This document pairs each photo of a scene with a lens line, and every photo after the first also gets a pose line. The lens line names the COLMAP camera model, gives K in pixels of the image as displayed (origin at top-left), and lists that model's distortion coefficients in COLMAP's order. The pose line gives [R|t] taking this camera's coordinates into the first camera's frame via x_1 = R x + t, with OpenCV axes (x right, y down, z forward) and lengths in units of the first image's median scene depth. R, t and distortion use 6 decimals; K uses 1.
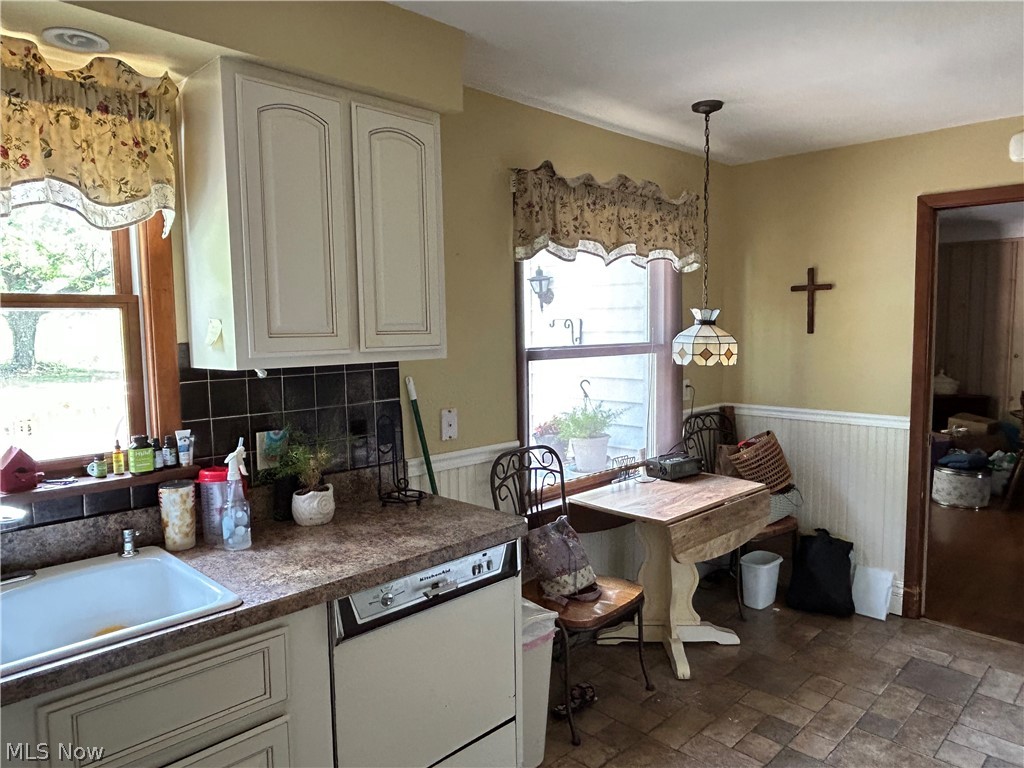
lens RADIAL K [[700.4, 0, 513.0], [0, 700.4, 384.2], [0, 0, 1]] dist [-0.009671, 0.002015]
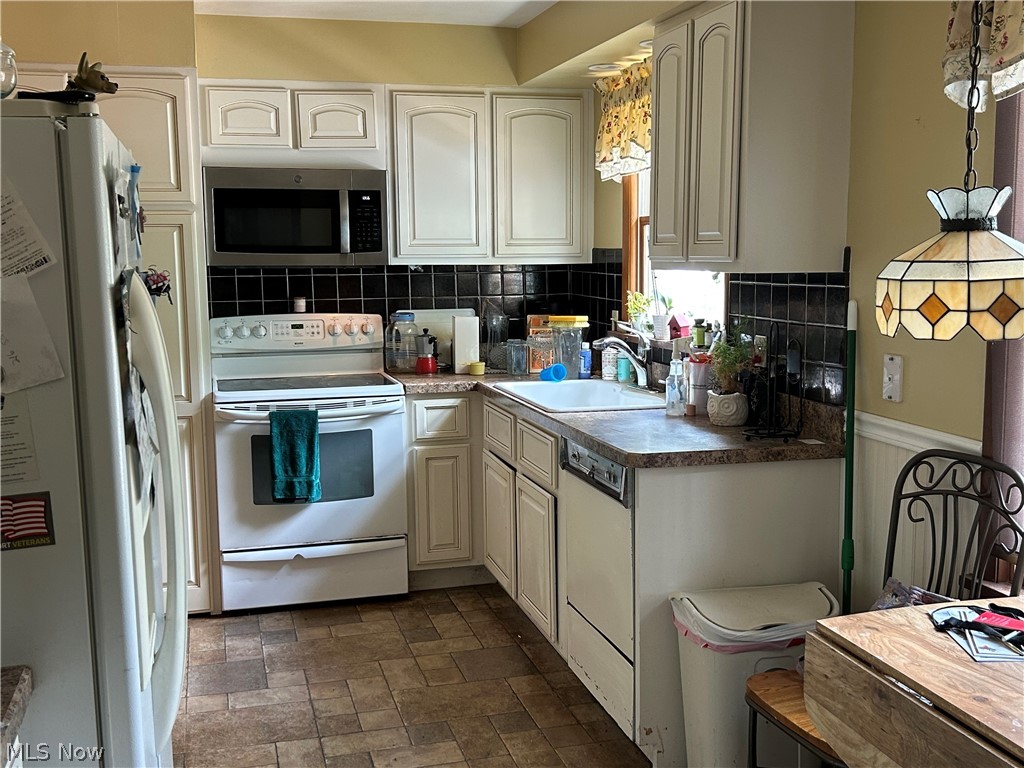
lens RADIAL K [[1152.5, 0, 512.5], [0, 1152.5, 385.8], [0, 0, 1]] dist [-0.002836, 0.000000]
pose [[-0.495410, 0.129164, -0.859003, 0.973089], [-0.053582, 0.982456, 0.178629, -0.106401], [0.867005, 0.134522, -0.479798, 1.124723]]
